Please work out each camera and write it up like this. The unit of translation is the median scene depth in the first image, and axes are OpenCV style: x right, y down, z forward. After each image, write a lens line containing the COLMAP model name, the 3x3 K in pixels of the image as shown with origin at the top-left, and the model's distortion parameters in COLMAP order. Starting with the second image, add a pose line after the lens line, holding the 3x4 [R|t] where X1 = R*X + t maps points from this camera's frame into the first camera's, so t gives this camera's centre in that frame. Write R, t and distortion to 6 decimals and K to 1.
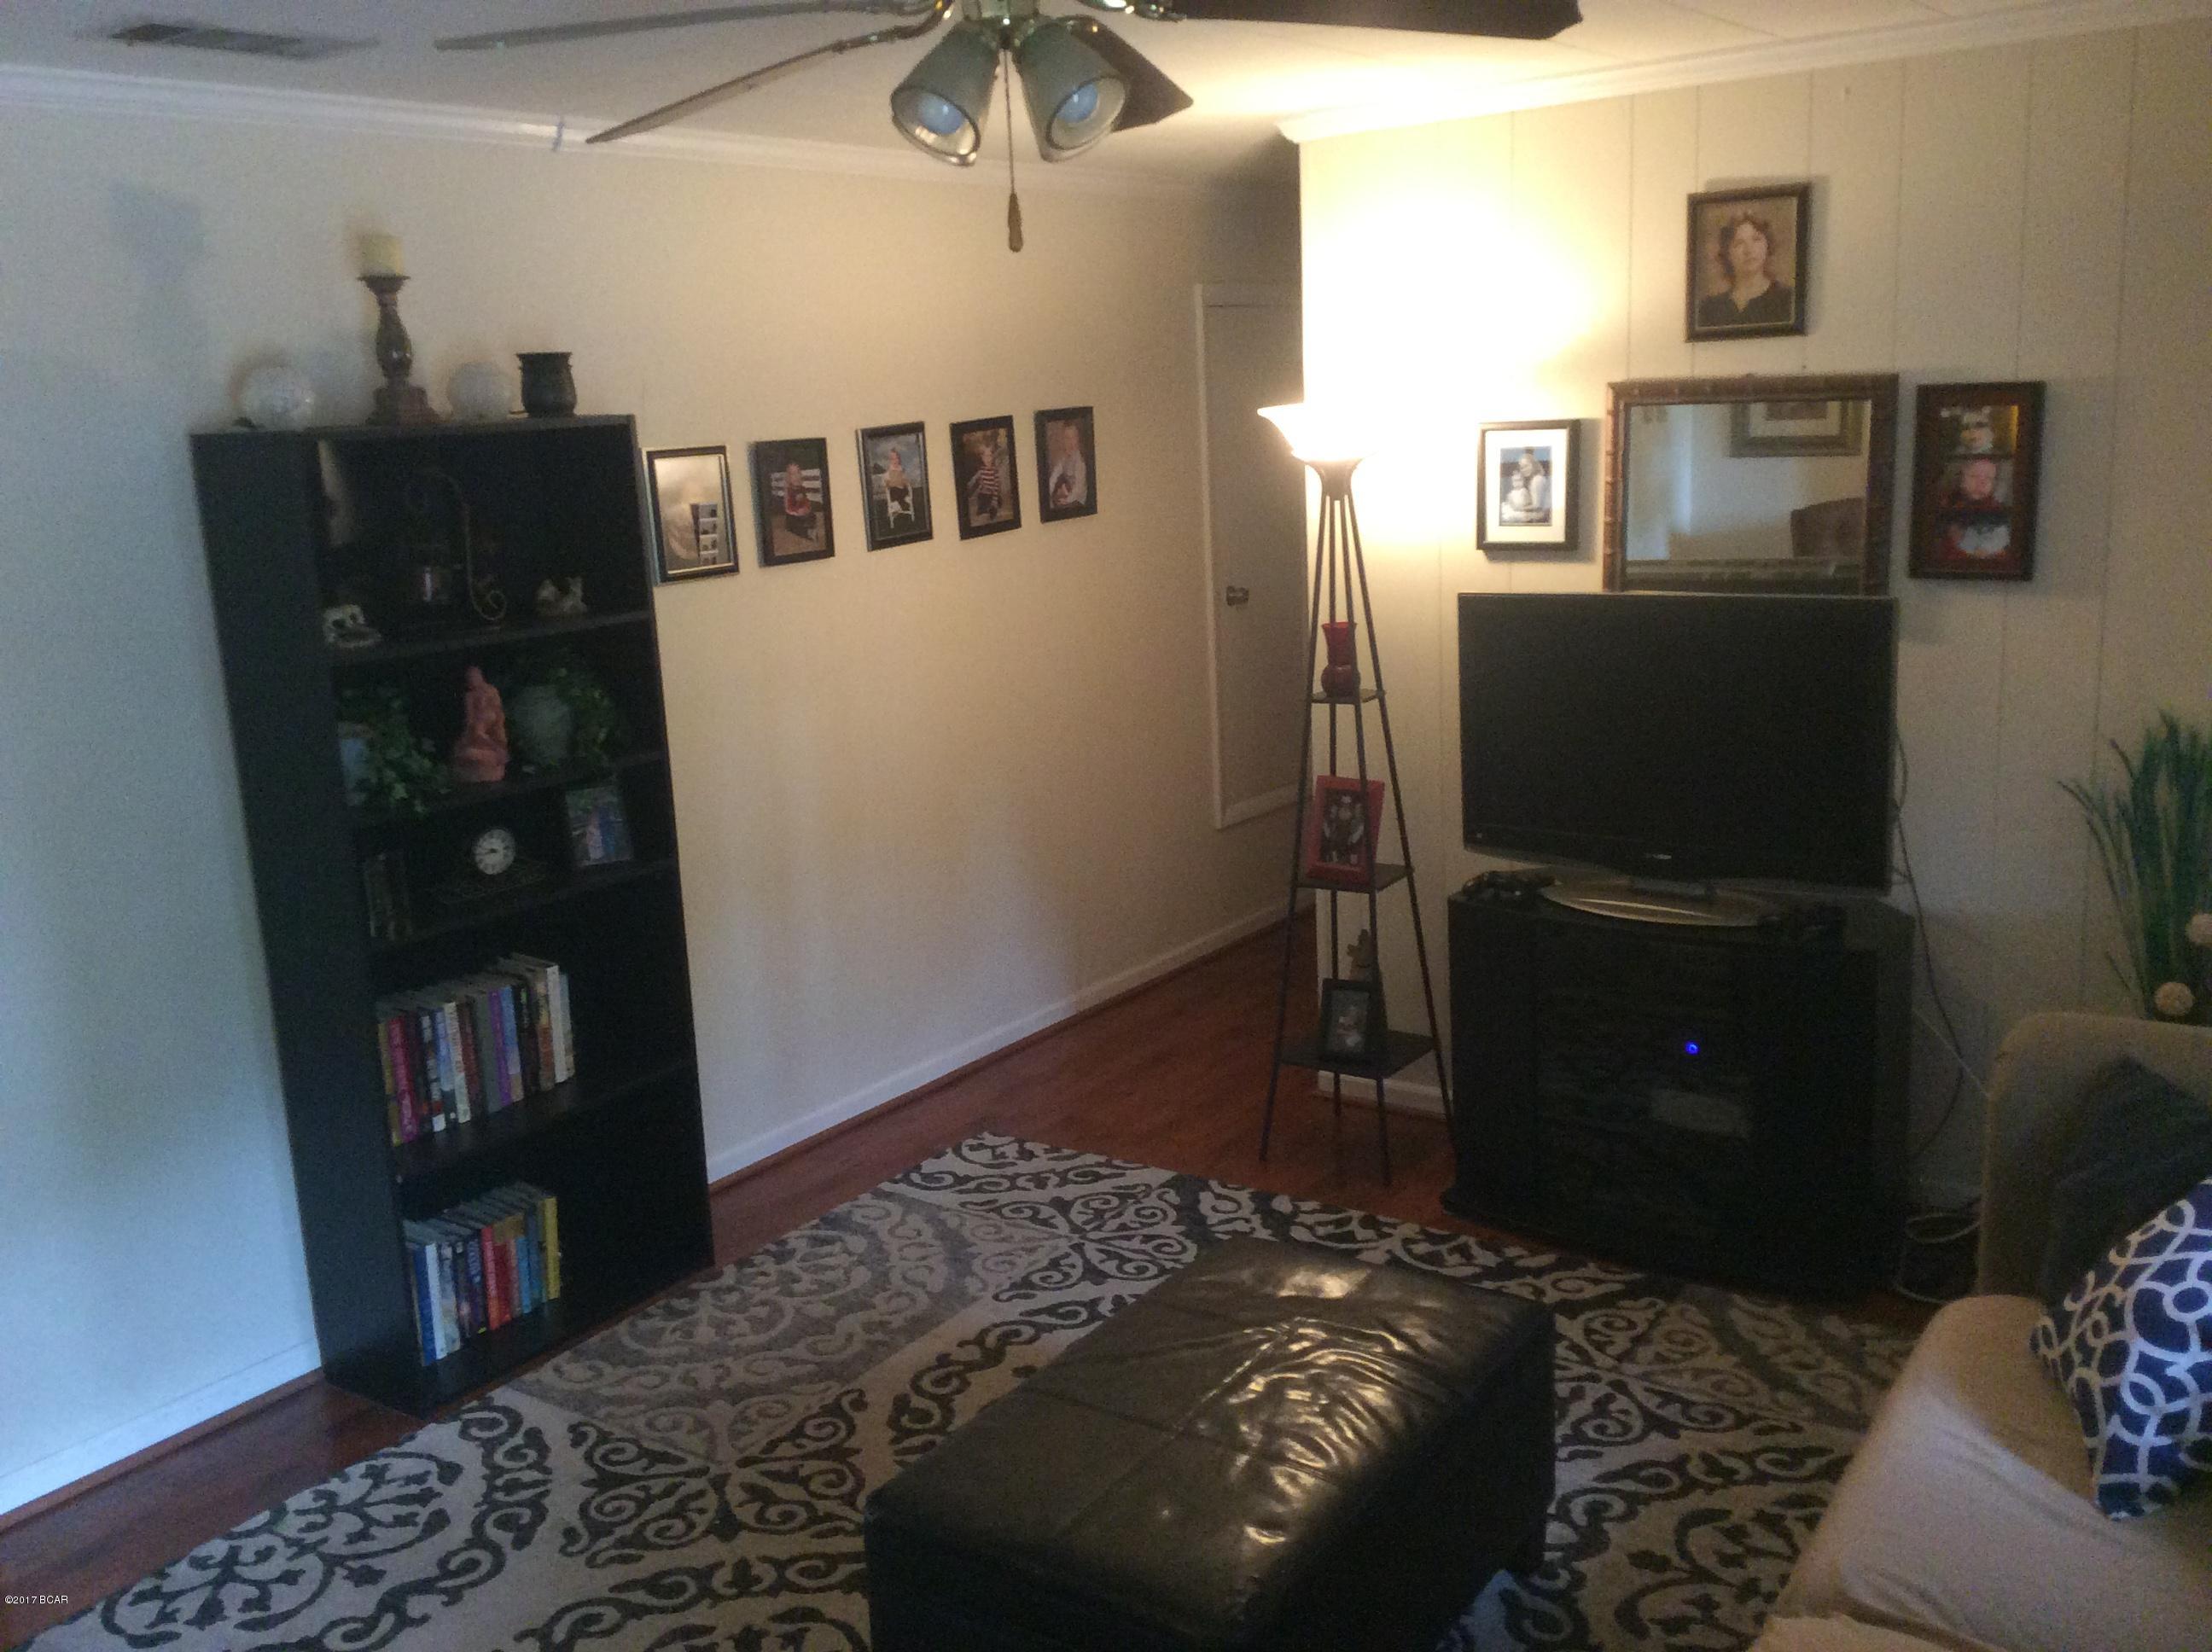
lens RADIAL K [[1998.1, 0, 1106.0], [0, 1998.1, 826.0], [0, 0, 1]] dist [0.119421, -0.203067]
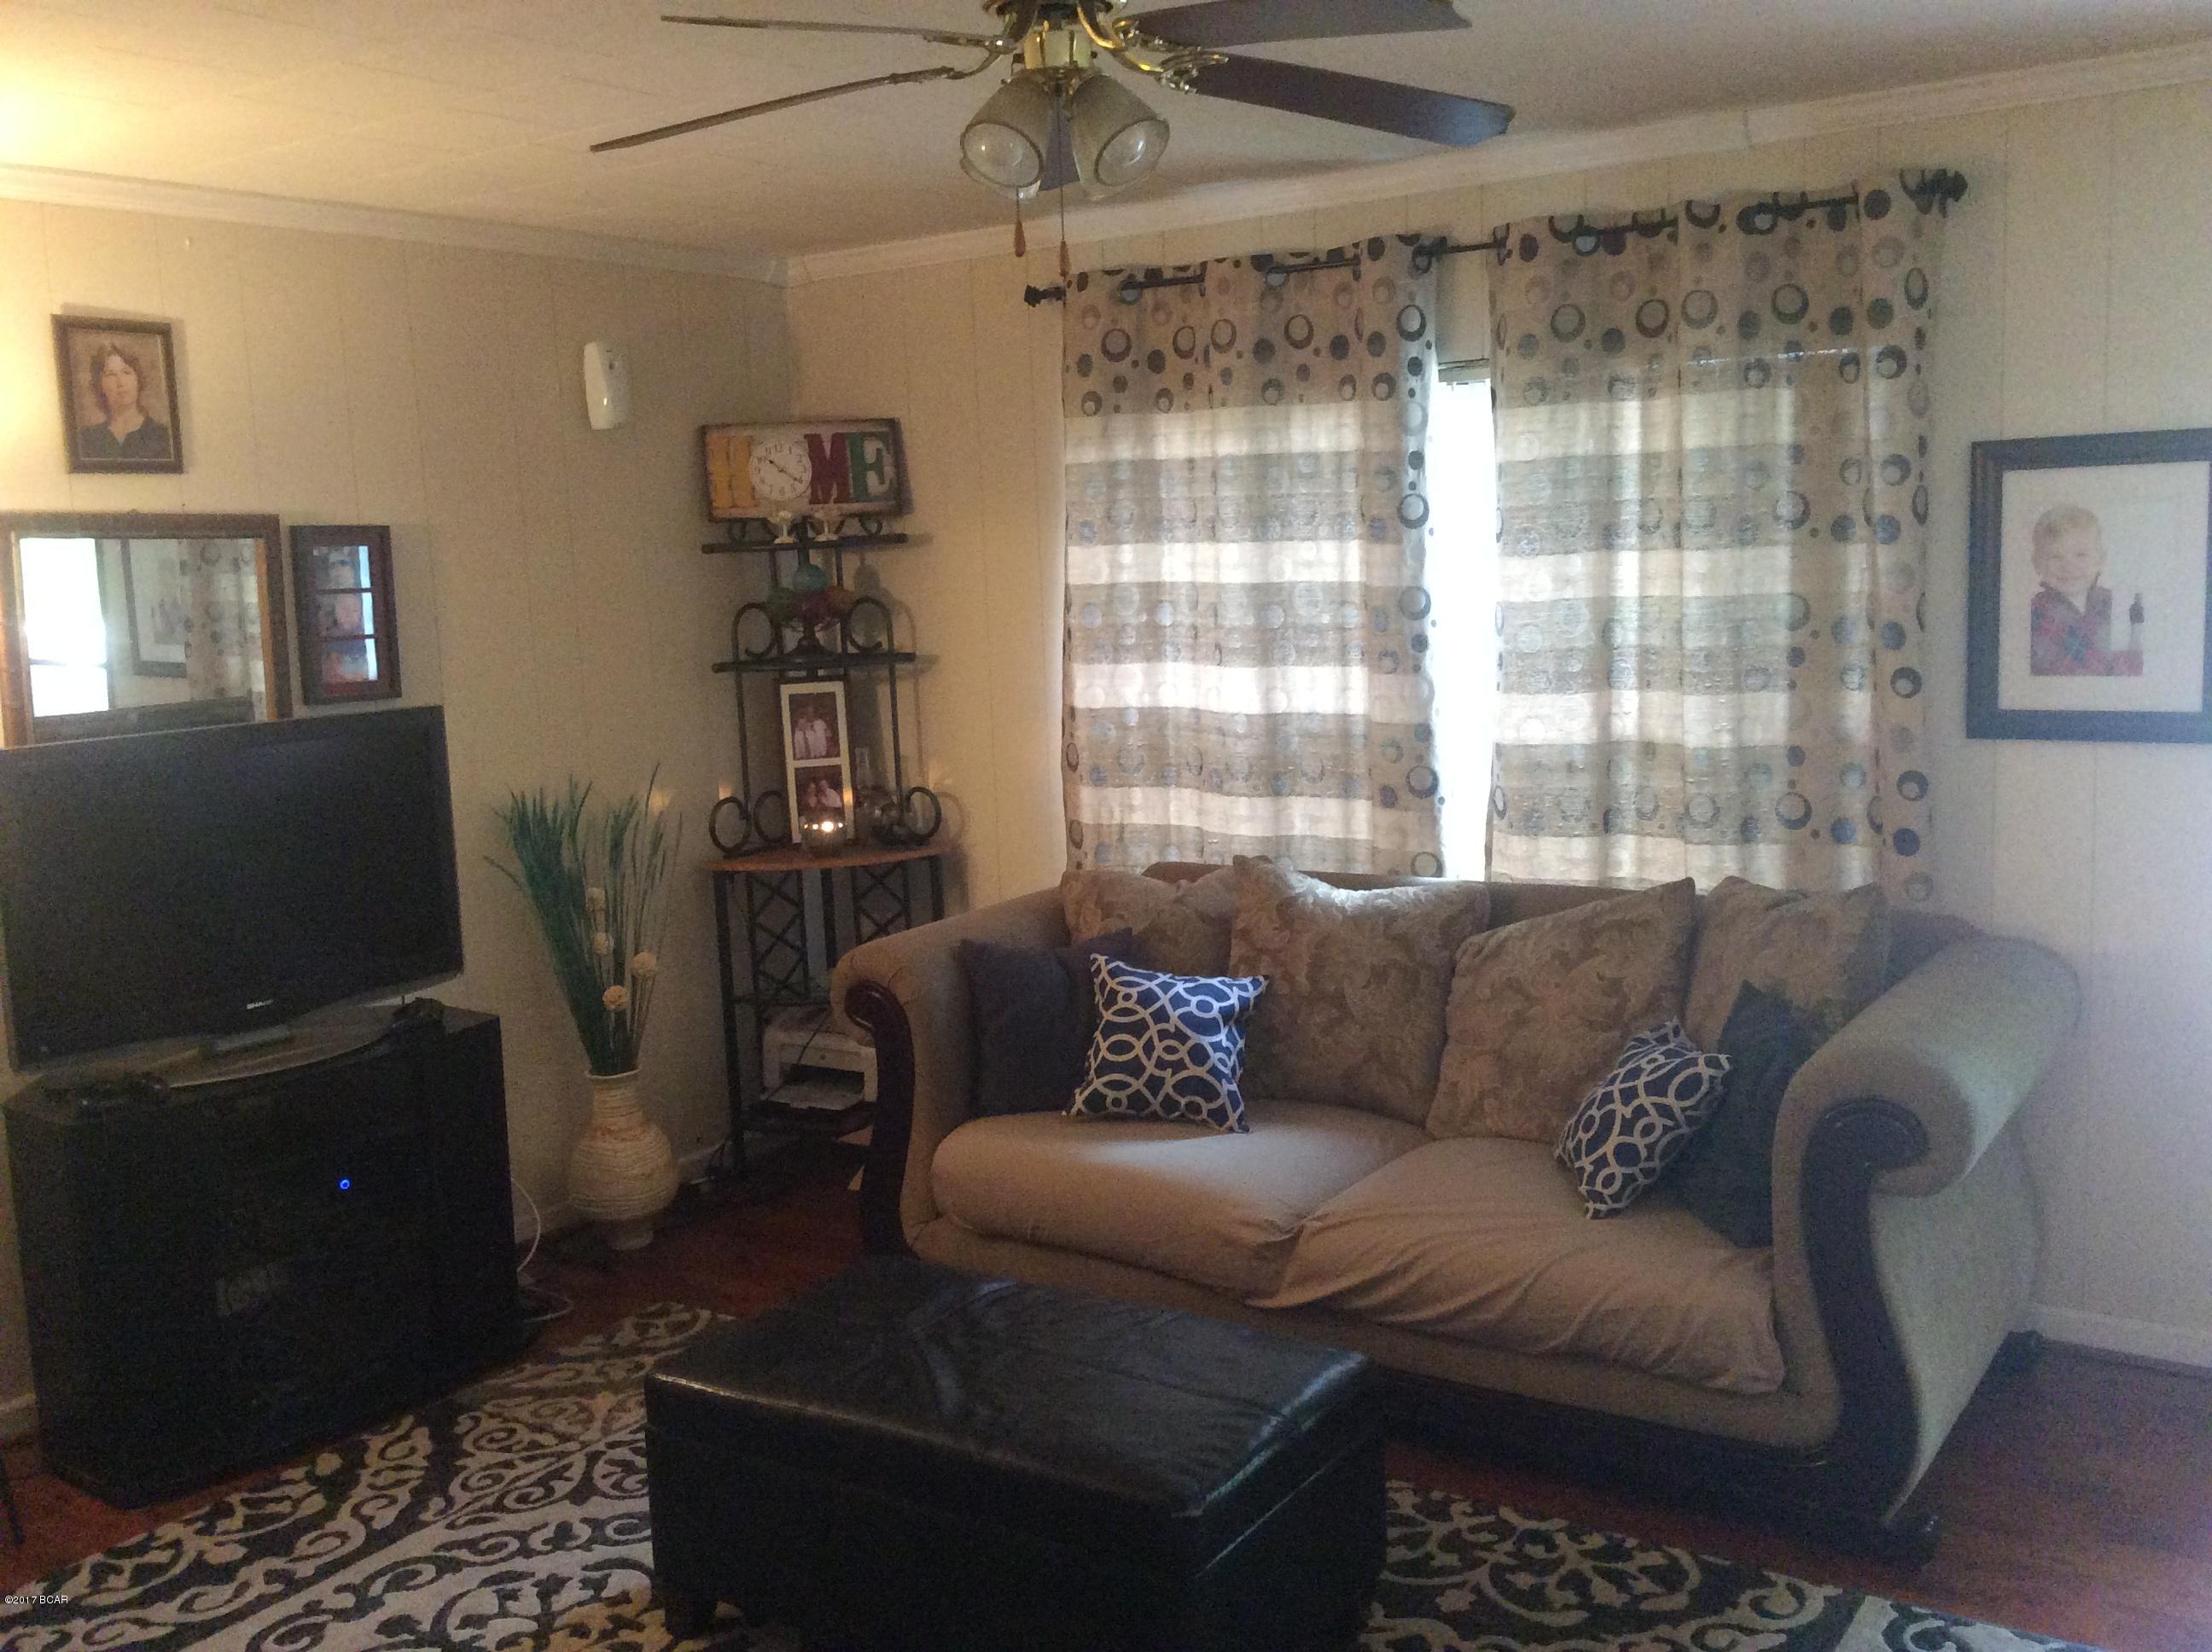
lens RADIAL K [[1998.1, 0, 1106.0], [0, 1998.1, 826.0], [0, 0, 1]] dist [0.119421, -0.203067]
pose [[0.007918, -0.095233, 0.995424, -0.659853], [0.253934, 0.963015, 0.090113, -0.050470], [-0.967189, 0.252059, 0.031808, 0.574084]]
